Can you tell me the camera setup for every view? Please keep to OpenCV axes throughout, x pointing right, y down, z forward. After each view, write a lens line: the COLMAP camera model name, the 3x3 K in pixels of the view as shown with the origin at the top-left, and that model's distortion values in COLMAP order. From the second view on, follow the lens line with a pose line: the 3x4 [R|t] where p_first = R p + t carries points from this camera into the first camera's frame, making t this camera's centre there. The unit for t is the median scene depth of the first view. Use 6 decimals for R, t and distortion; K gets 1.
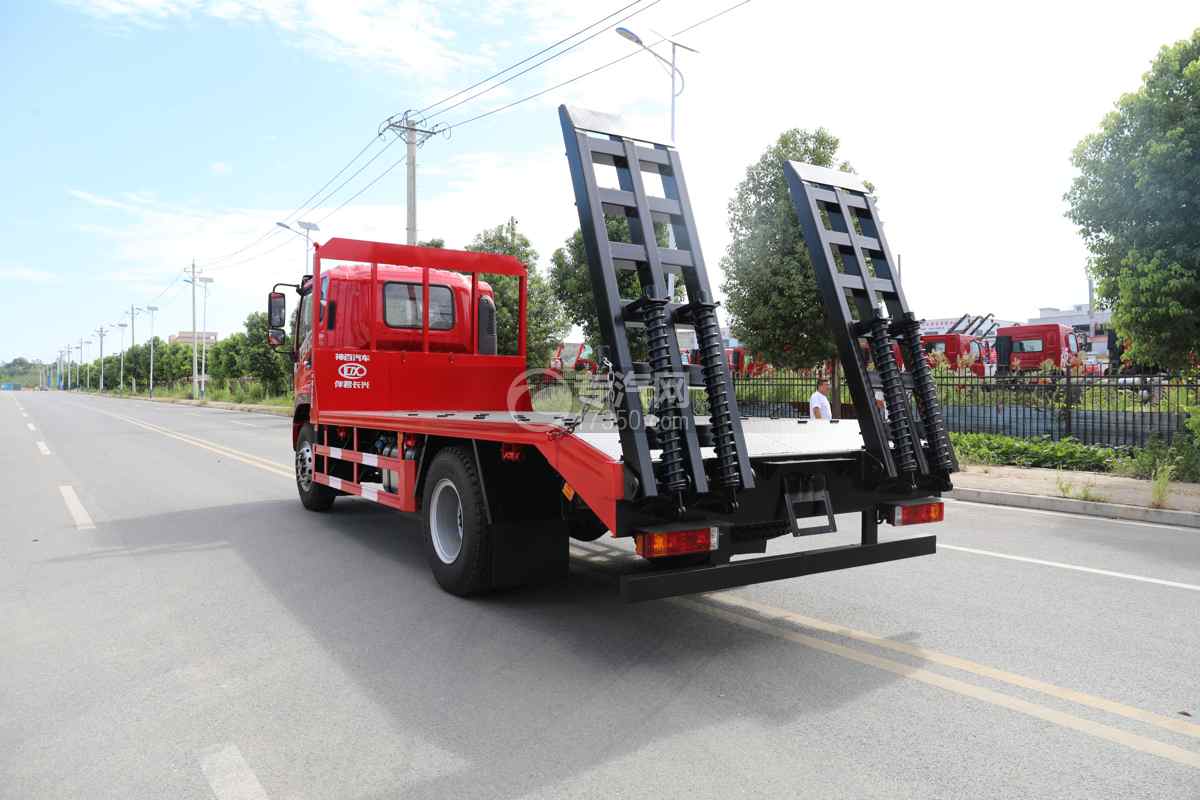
lens RADIAL K [[835.5, 0, 591.5], [0, 835.5, 394.9], [0, 0, 1]] dist [-0.057893, 0.028404]
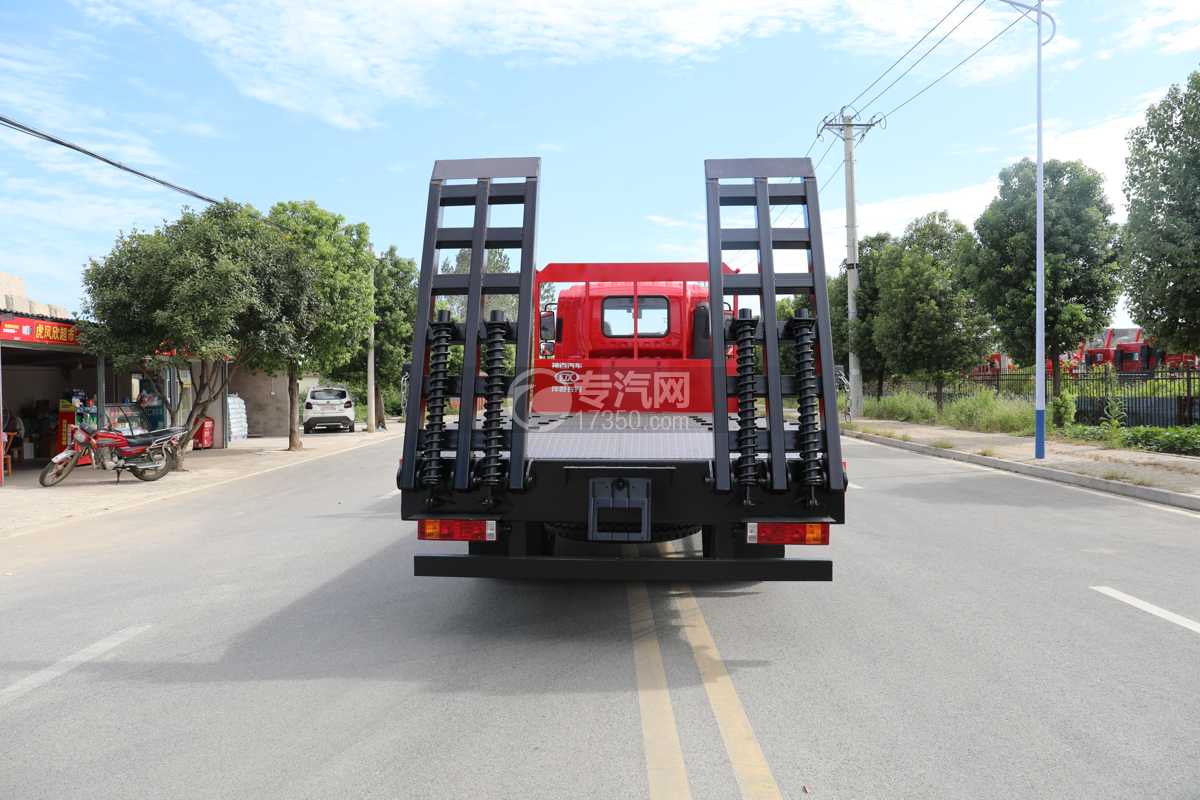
lens RADIAL K [[835.5, 0, 590.0], [0, 835.5, 401.1], [0, 0, 1]] dist [-0.057893, 0.028404]
pose [[0.806542, 0.000857, -0.591176, 0.708979], [0.005228, 0.999950, 0.008582, -0.008594], [0.591154, -0.010012, 0.806497, 0.135132]]
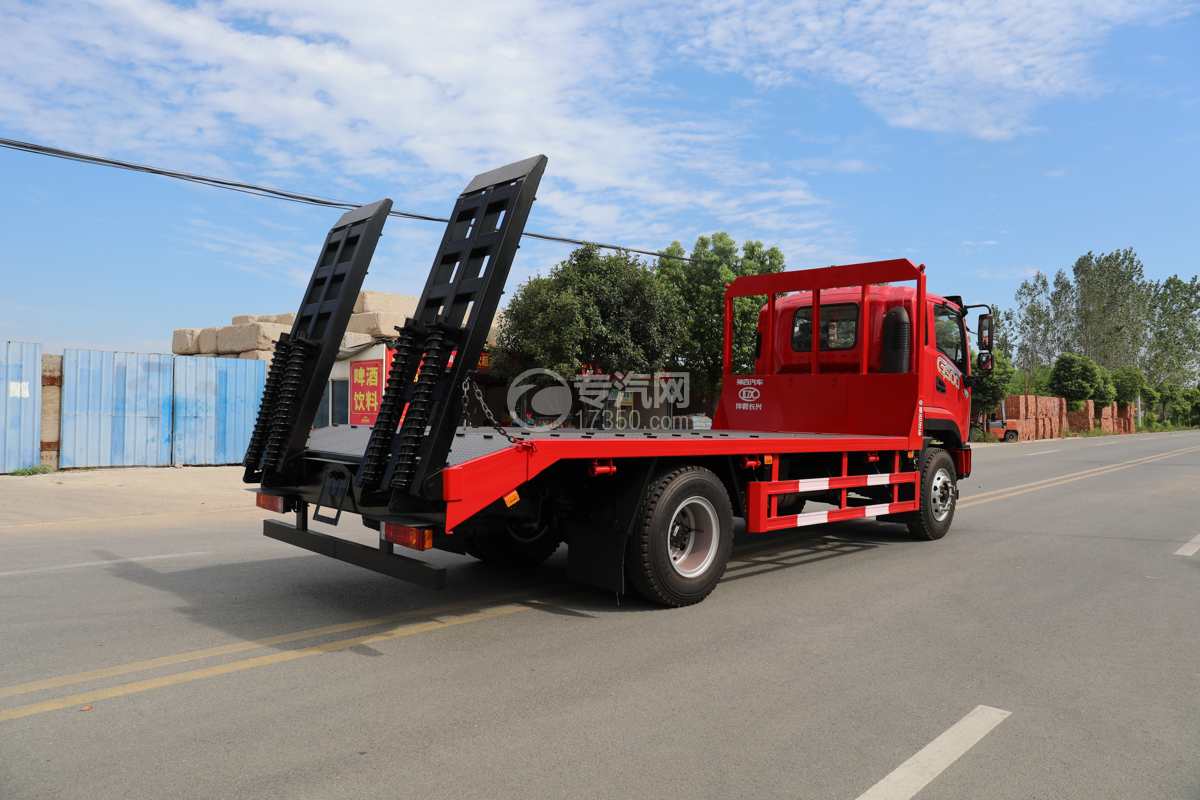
lens RADIAL K [[835.5, 0, 589.6], [0, 835.5, 398.8], [0, 0, 1]] dist [-0.057893, 0.028404]
pose [[0.191954, -0.012460, -0.981325, 1.273011], [-0.020938, 0.999640, -0.016789, 0.001003], [0.981181, 0.023770, 0.191624, 0.961639]]
